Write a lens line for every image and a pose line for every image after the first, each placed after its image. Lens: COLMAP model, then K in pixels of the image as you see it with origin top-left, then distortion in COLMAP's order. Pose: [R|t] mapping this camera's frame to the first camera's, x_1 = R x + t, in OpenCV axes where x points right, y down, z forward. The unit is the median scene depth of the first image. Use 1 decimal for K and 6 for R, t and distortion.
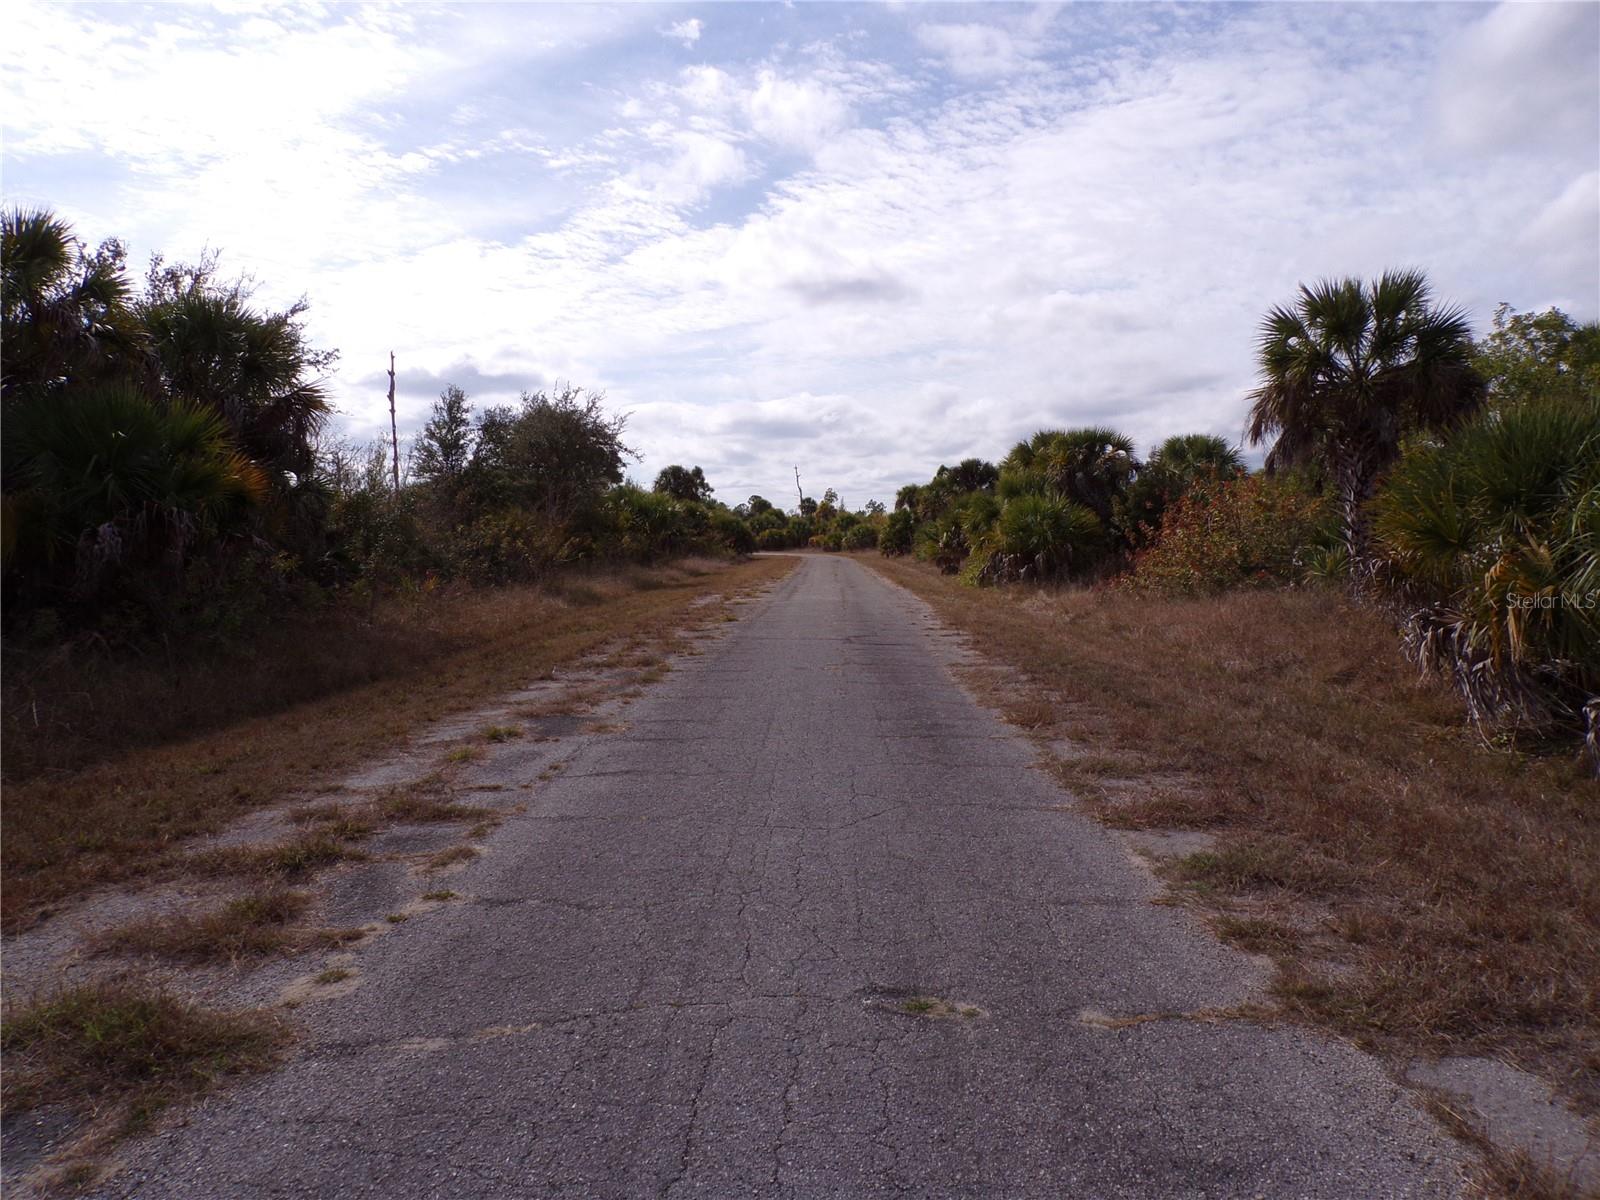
lens RADIAL K [[1117.3, 0, 800.0], [0, 1117.3, 600.0], [0, 0, 1]] dist [0.016931, 0.007835]
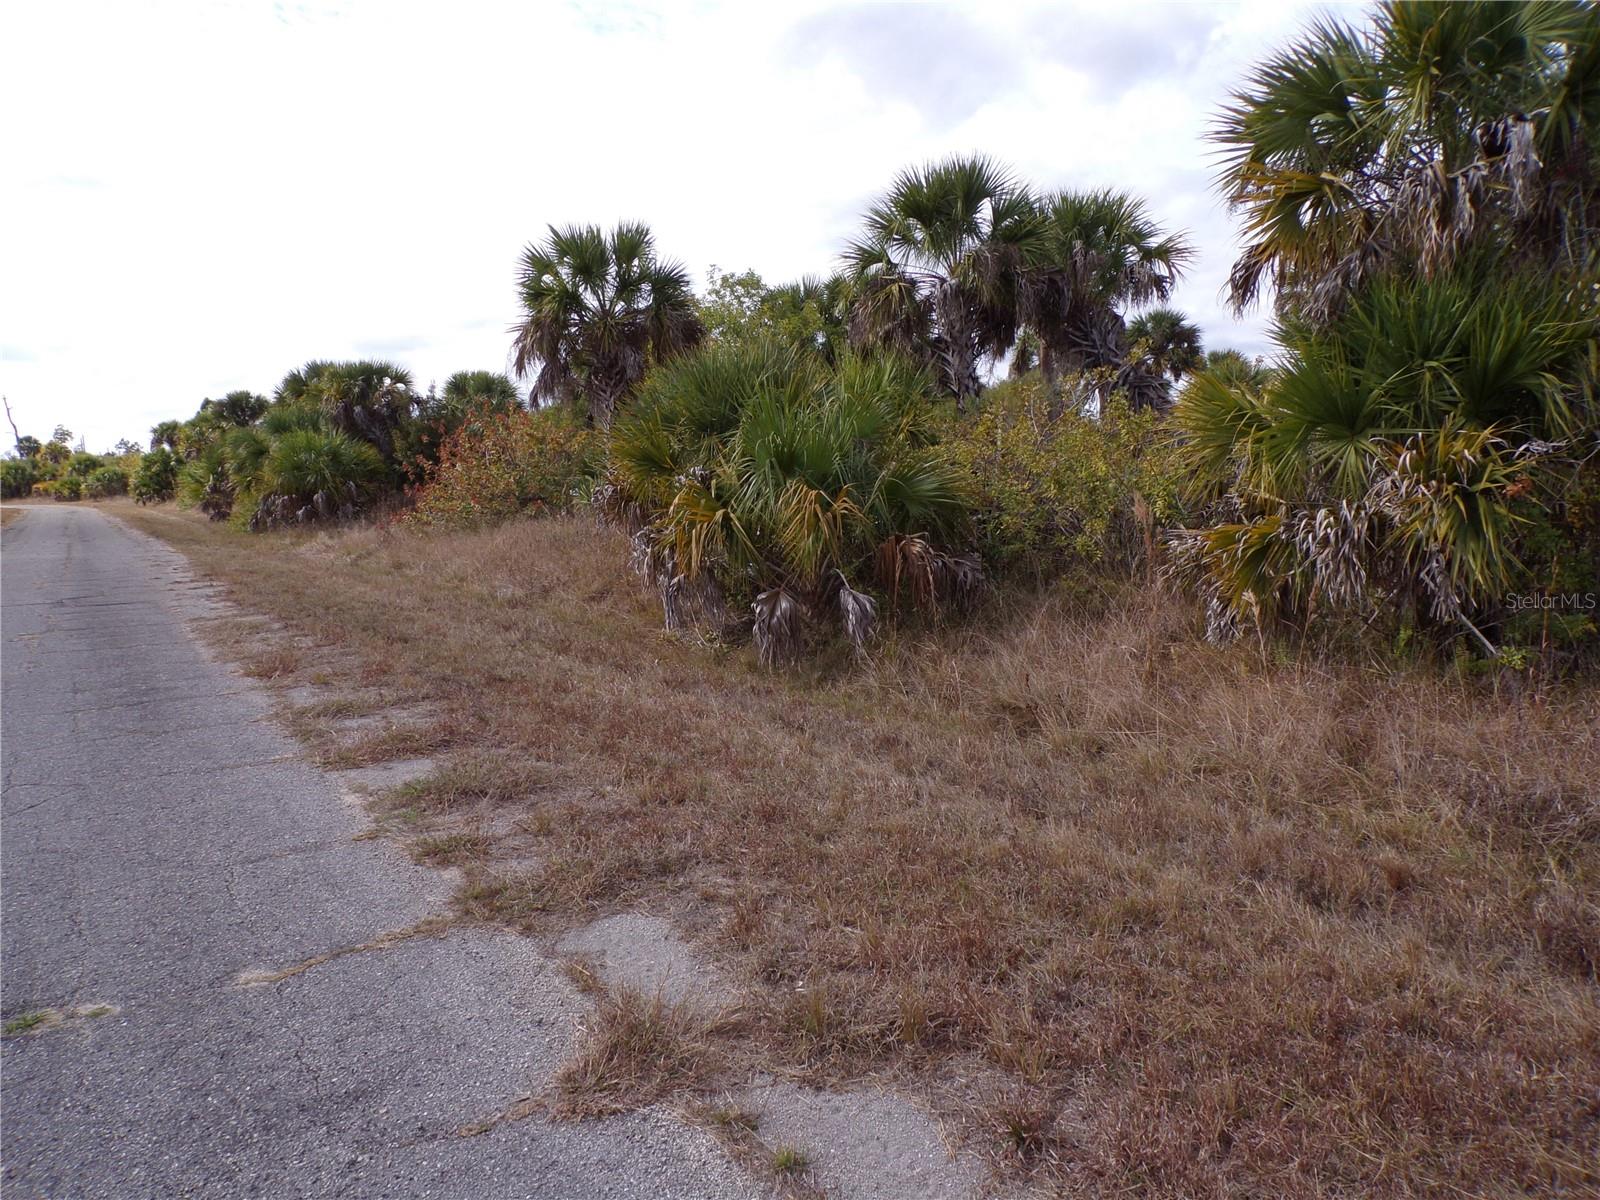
lens RADIAL K [[1117.3, 0, 800.0], [0, 1117.3, 600.0], [0, 0, 1]] dist [0.016931, 0.007835]
pose [[0.826089, -0.089630, 0.556366, 0.036595], [0.058974, 0.995600, 0.072825, 0.005526], [-0.560445, -0.027348, 0.827740, -0.002796]]
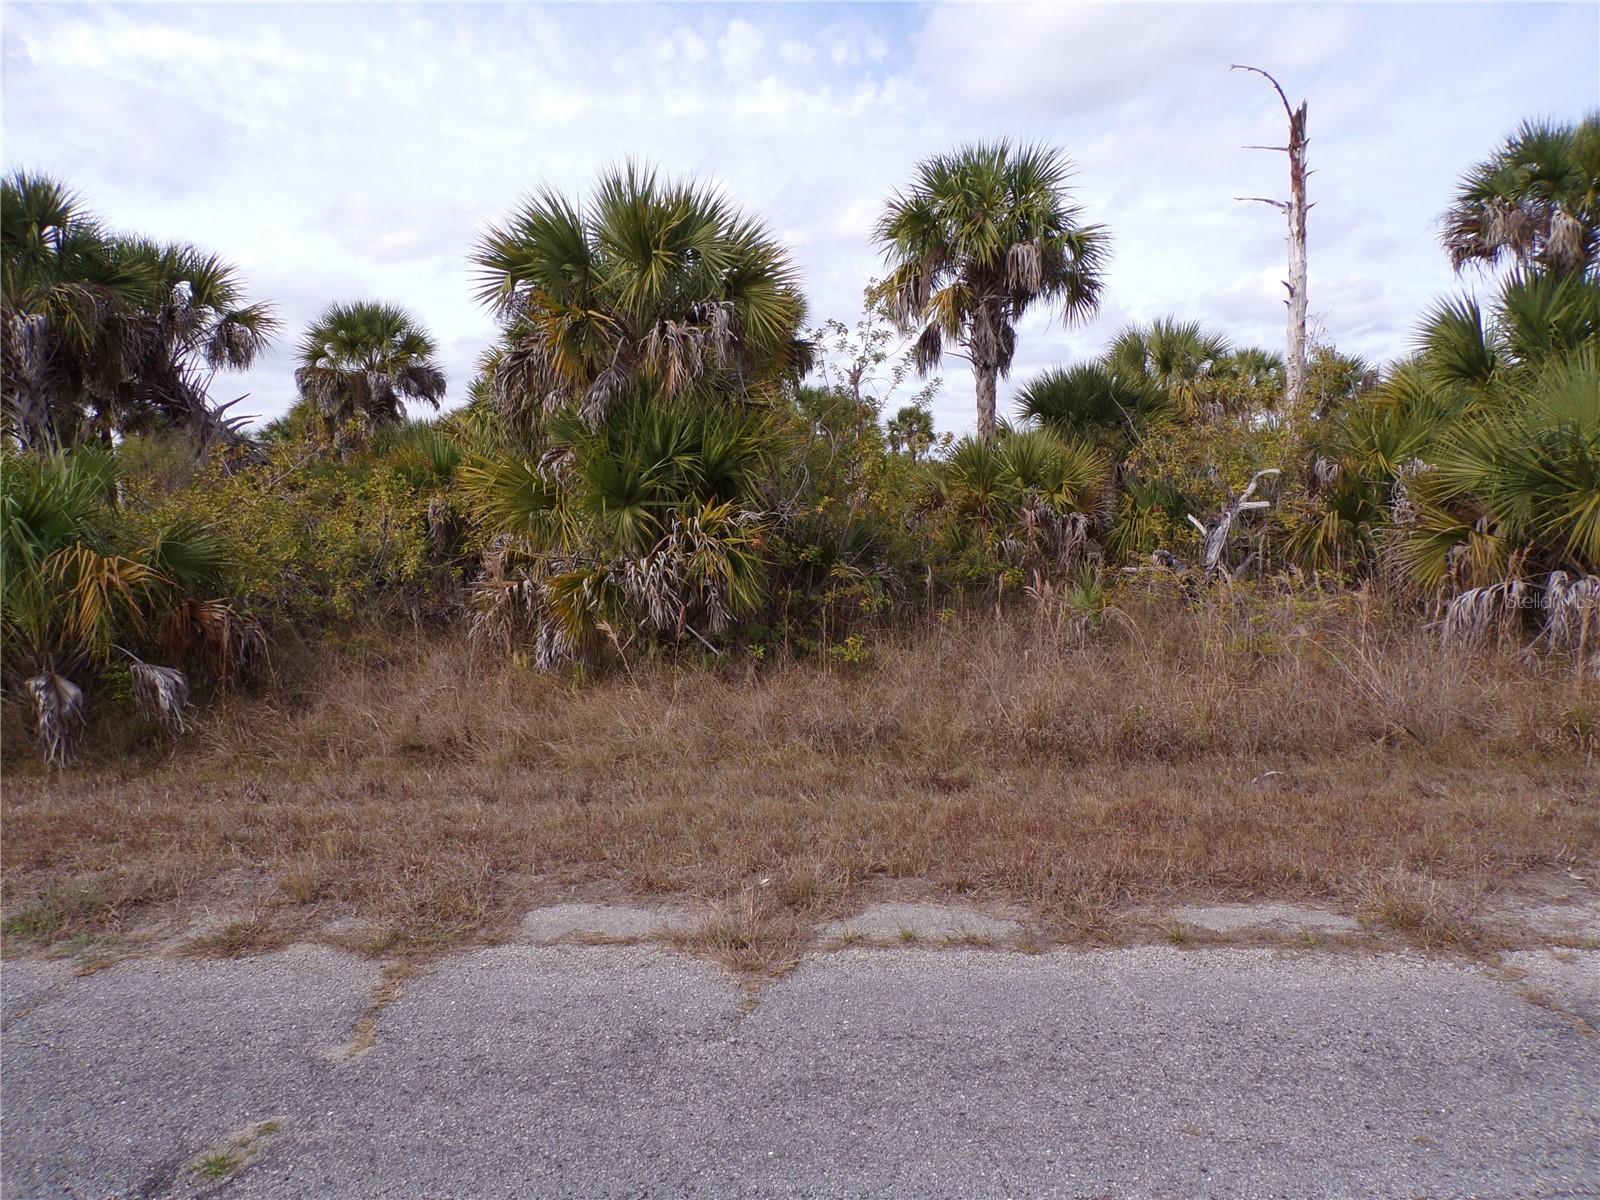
lens RADIAL K [[1117.3, 0, 800.0], [0, 1117.3, 600.0], [0, 0, 1]] dist [0.016931, 0.007835]
pose [[-0.007912, -0.088152, 0.996076, -0.189732], [0.073838, 0.993336, 0.088496, -0.015575], [-0.997239, 0.074248, -0.001351, 0.209470]]
